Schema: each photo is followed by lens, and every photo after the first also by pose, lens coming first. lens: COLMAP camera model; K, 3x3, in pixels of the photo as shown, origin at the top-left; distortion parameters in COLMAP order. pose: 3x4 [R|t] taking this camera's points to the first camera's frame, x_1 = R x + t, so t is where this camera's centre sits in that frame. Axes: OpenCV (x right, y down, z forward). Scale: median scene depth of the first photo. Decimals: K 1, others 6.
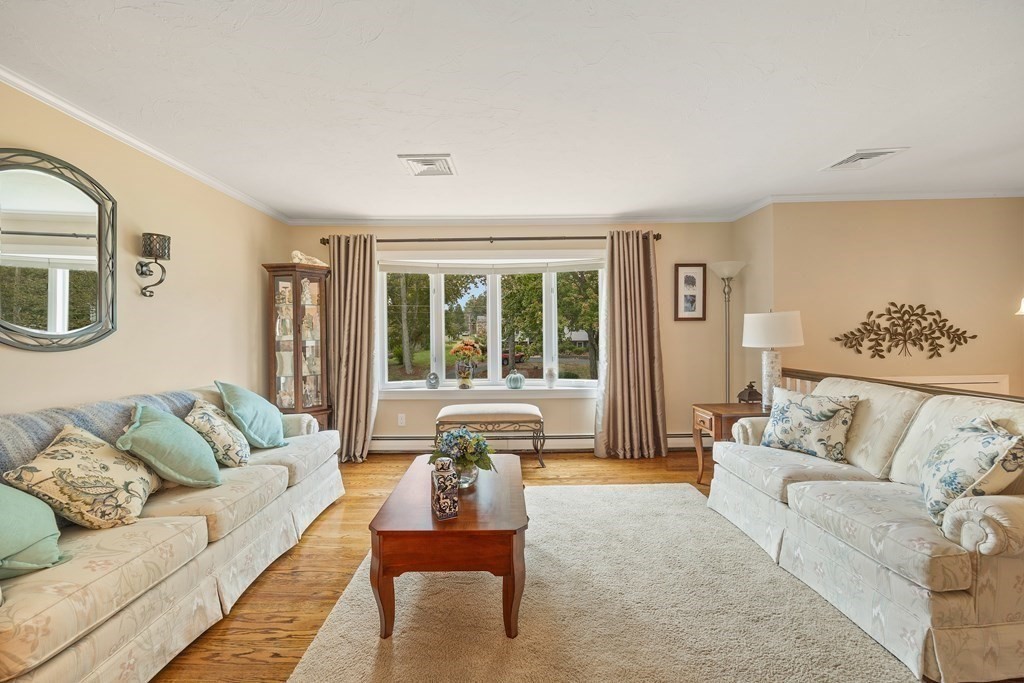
lens RADIAL K [[422.5, 0, 510.1], [0, 422.5, 334.6], [0, 0, 1]] dist [-0.001694, 0.000389]
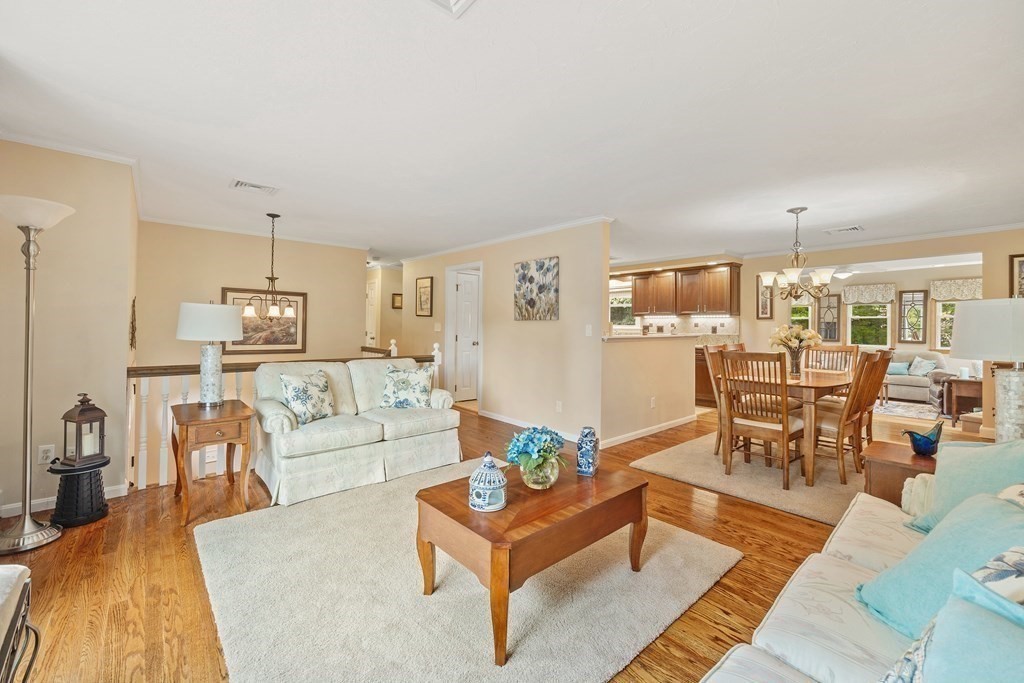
lens RADIAL K [[422.5, 0, 500.1], [0, 422.5, 324.2], [0, 0, 1]] dist [-0.001694, 0.000389]
pose [[-0.646156, 0.009729, 0.763143, -0.444075], [0.001444, 0.999933, -0.011525, 0.002506], [-0.763204, -0.006345, -0.646127, 0.943685]]
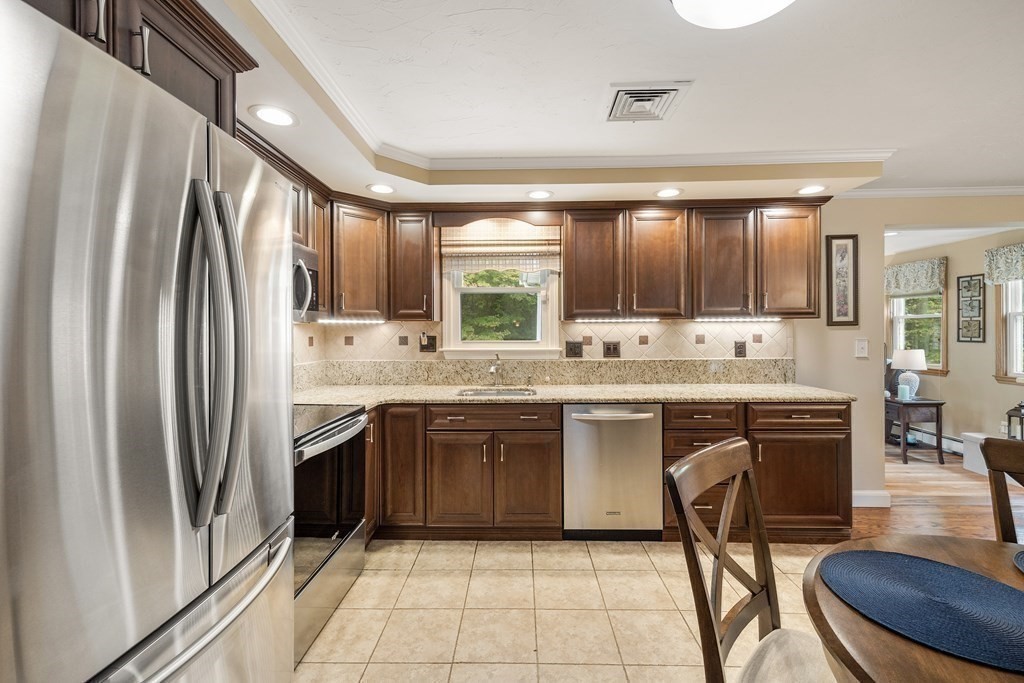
lens RADIAL K [[442.6, 0, 503.2], [0, 442.6, 333.1], [0, 0, 1]] dist [0.009415, 0.000253]
pose [[-0.999222, 0.020733, 0.033549, 0.815175], [0.020868, 0.999775, 0.003677, -0.037858], [-0.033465, 0.004374, -0.999430, -0.075075]]
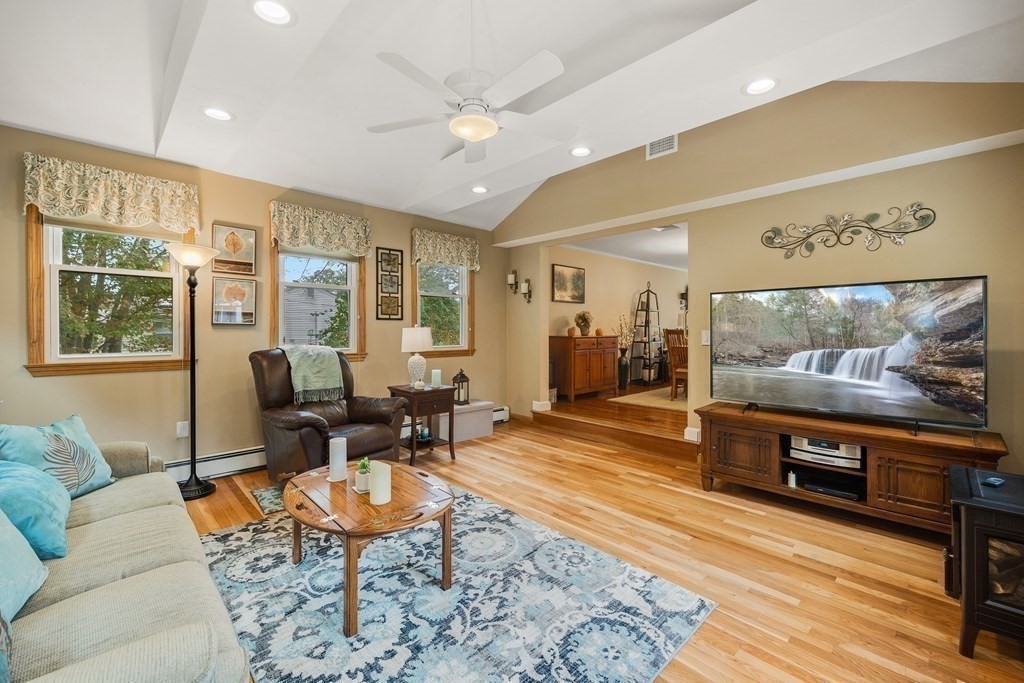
lens RADIAL K [[422.5, 0, 516.4], [0, 422.5, 331.9], [0, 0, 1]] dist [-0.001694, 0.000389]
pose [[0.693484, 0.011966, -0.720373, 0.554277], [-0.003183, 0.999903, 0.013545, 0.041947], [0.720465, -0.007100, 0.693455, -2.070536]]
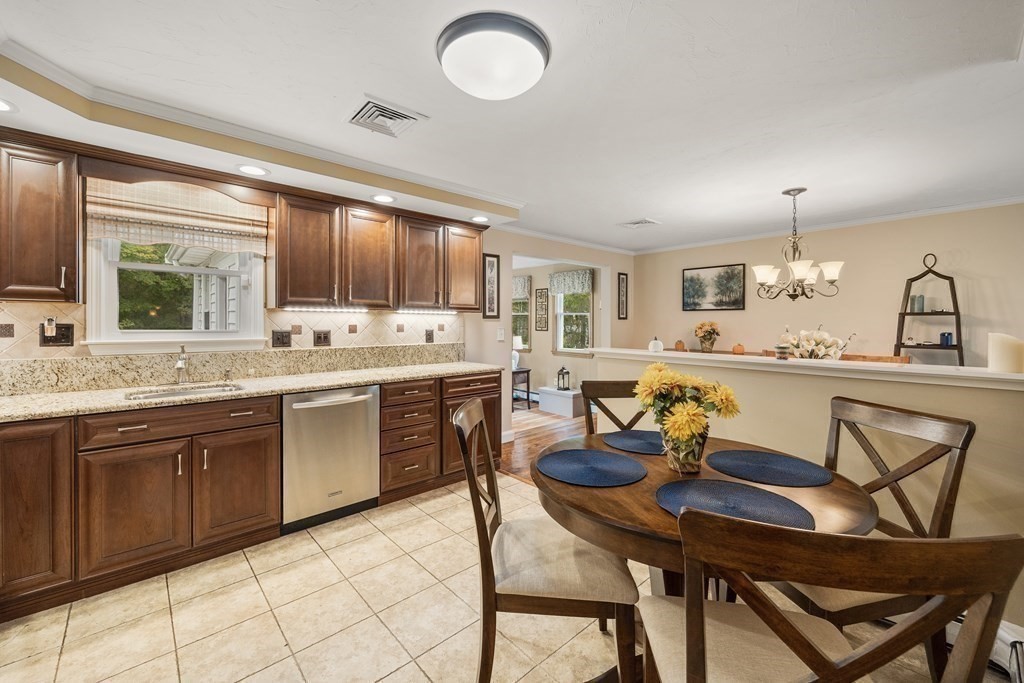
lens RADIAL K [[422.5, 0, 512.0], [0, 422.5, 327.6], [0, 0, 1]] dist [-0.001694, 0.000389]
pose [[-0.737845, 0.019548, -0.674687, 0.926385], [0.007369, 0.999754, 0.020908, -0.034436], [0.674930, 0.010455, -0.737808, -0.069356]]
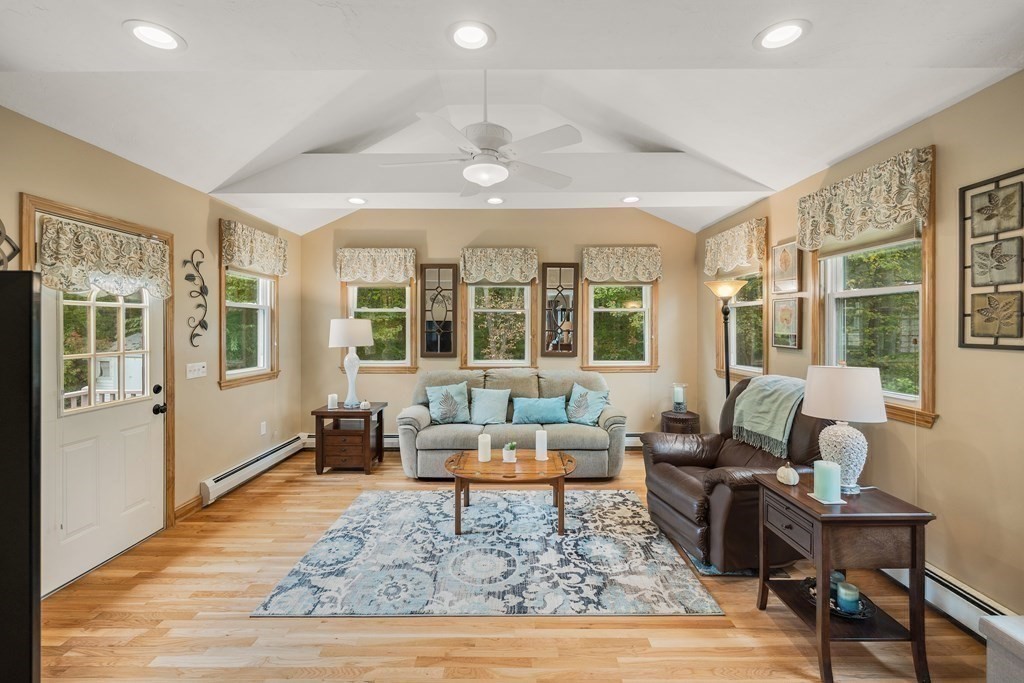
lens RADIAL K [[422.5, 0, 510.9], [0, 422.5, 329.0], [0, 0, 1]] dist [-0.001694, 0.000389]
pose [[-0.999922, 0.010589, 0.006663, 0.004468], [0.010587, 0.999944, -0.000266, -0.004752], [-0.006666, -0.000196, -0.999978, -0.985359]]
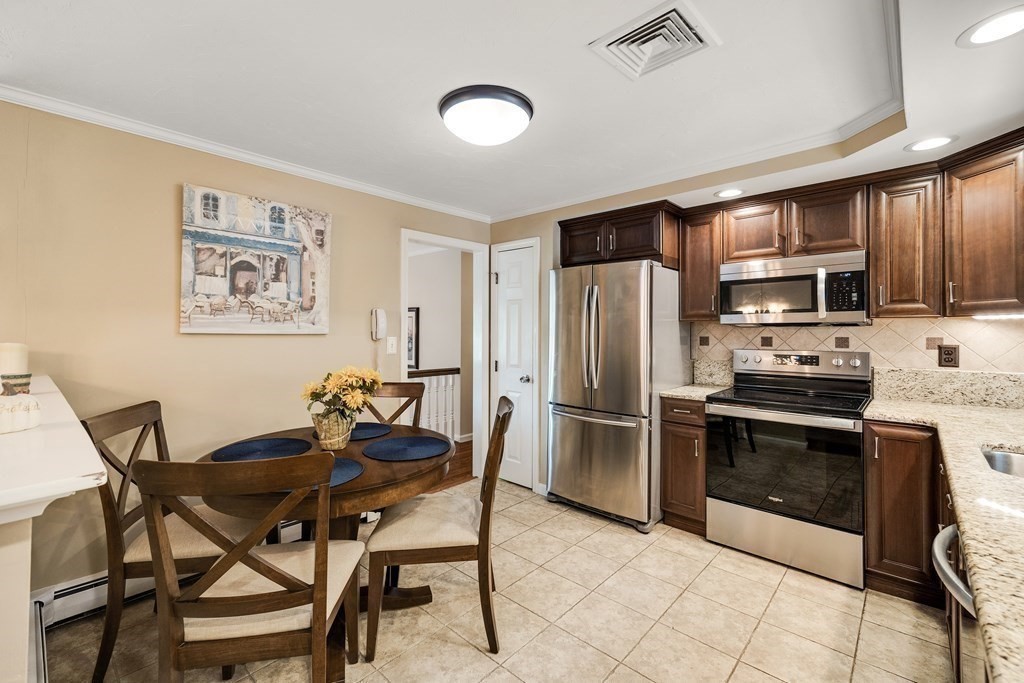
lens RADIAL K [[422.5, 0, 510.8], [0, 422.5, 331.9], [0, 0, 1]] dist [-0.001694, 0.000389]
pose [[0.672762, 0.016620, 0.739673, 0.285493], [-0.011609, 0.999862, -0.011908, -0.028527], [-0.739768, -0.000576, 0.672861, -0.775397]]
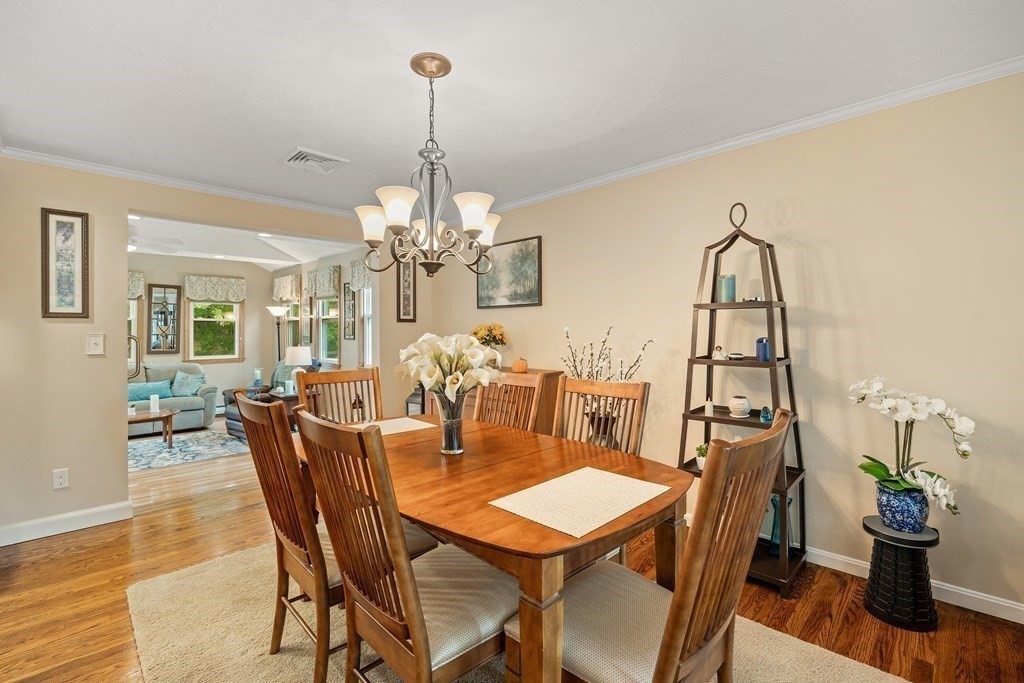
lens RADIAL K [[463.3, 0, 515.3], [0, 463.3, 328.8], [0, 0, 1]] dist [-0.023433, 0.004913]
pose [[-0.707414, 0.008106, -0.706753, 0.175458], [0.010358, 0.999946, 0.001101, -0.009609], [0.706724, -0.006542, -0.707460, 0.093690]]
